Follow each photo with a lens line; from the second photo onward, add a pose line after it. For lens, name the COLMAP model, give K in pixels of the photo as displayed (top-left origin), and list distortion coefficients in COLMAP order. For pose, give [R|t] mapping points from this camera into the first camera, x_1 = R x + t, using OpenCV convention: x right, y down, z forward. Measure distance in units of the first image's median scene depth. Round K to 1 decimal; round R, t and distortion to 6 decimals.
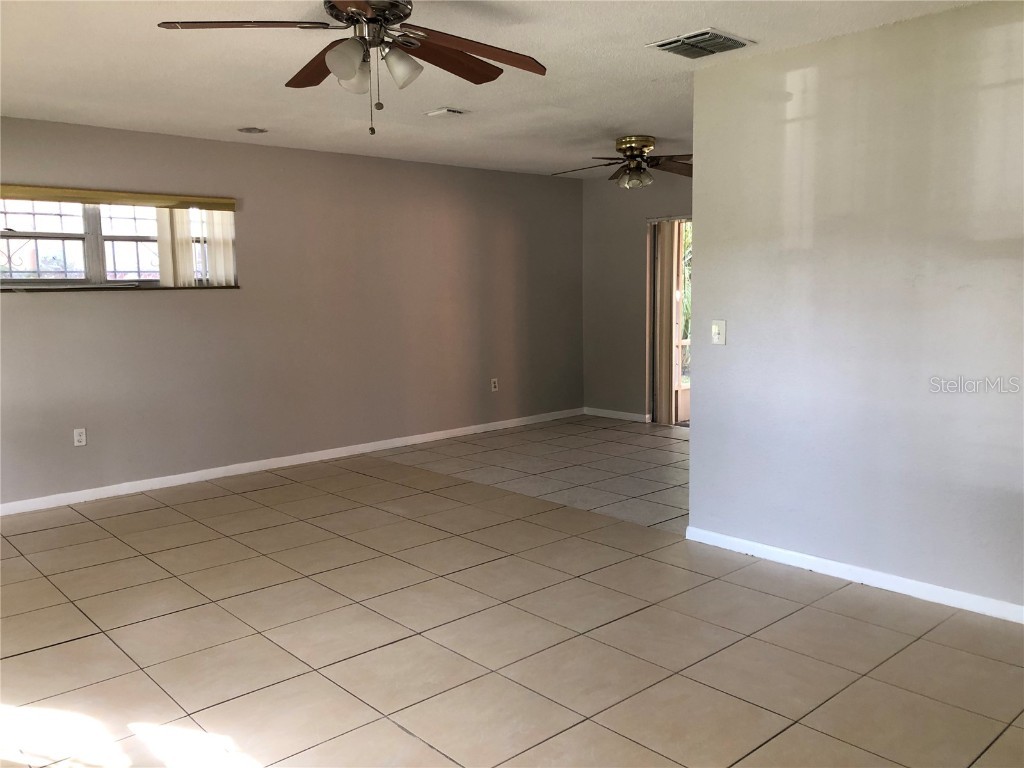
lens RADIAL K [[838.3, 0, 512.0], [0, 838.3, 384.0], [0, 0, 1]] dist [0.014240, -0.007697]
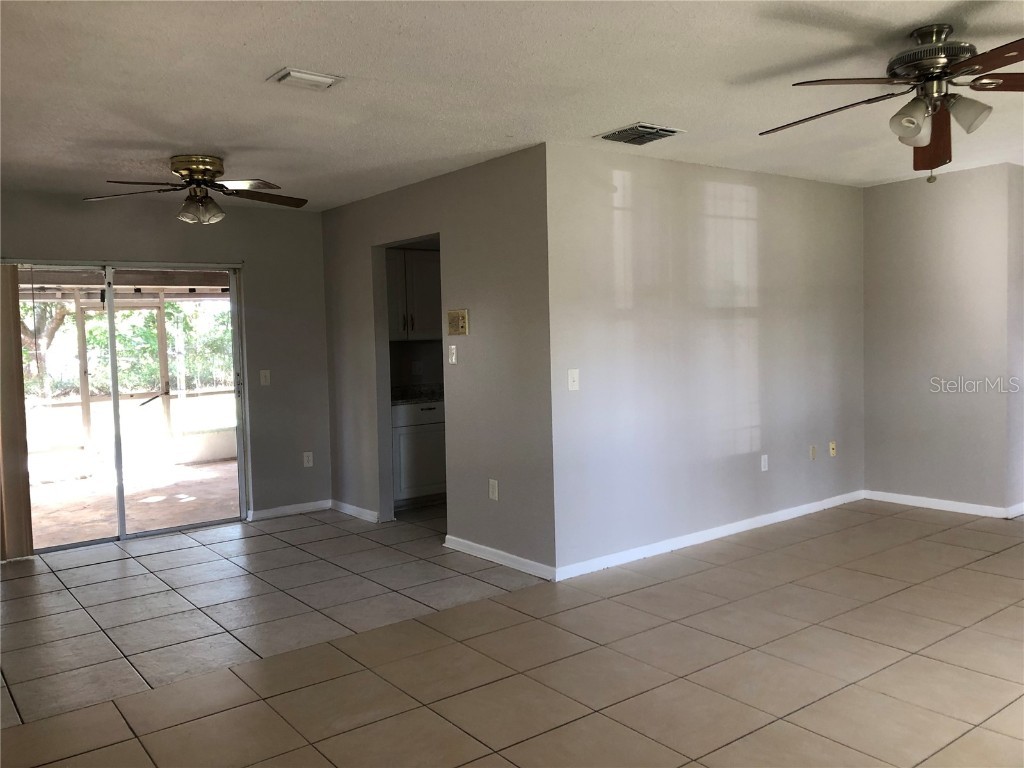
lens RADIAL K [[838.3, 0, 512.0], [0, 838.3, 384.0], [0, 0, 1]] dist [0.014240, -0.007697]
pose [[0.087375, -0.051737, 0.994831, -0.942313], [0.146808, 0.988415, 0.038509, -0.122196], [-0.985299, 0.142684, 0.093958, 1.063806]]
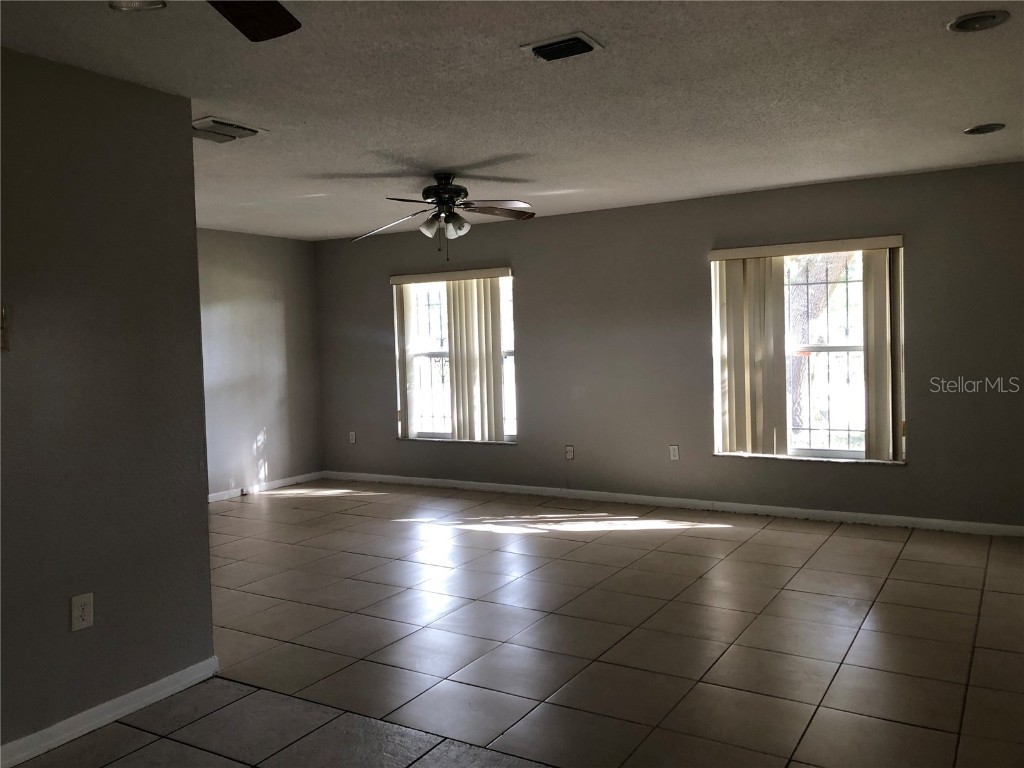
lens RADIAL K [[838.3, 0, 512.0], [0, 838.3, 384.0], [0, 0, 1]] dist [0.014240, -0.007697]
pose [[-0.957693, 0.057604, -0.281967, 0.163648], [0.006849, 0.984048, 0.177772, -0.261234], [0.287709, 0.168320, -0.942811, 2.058203]]
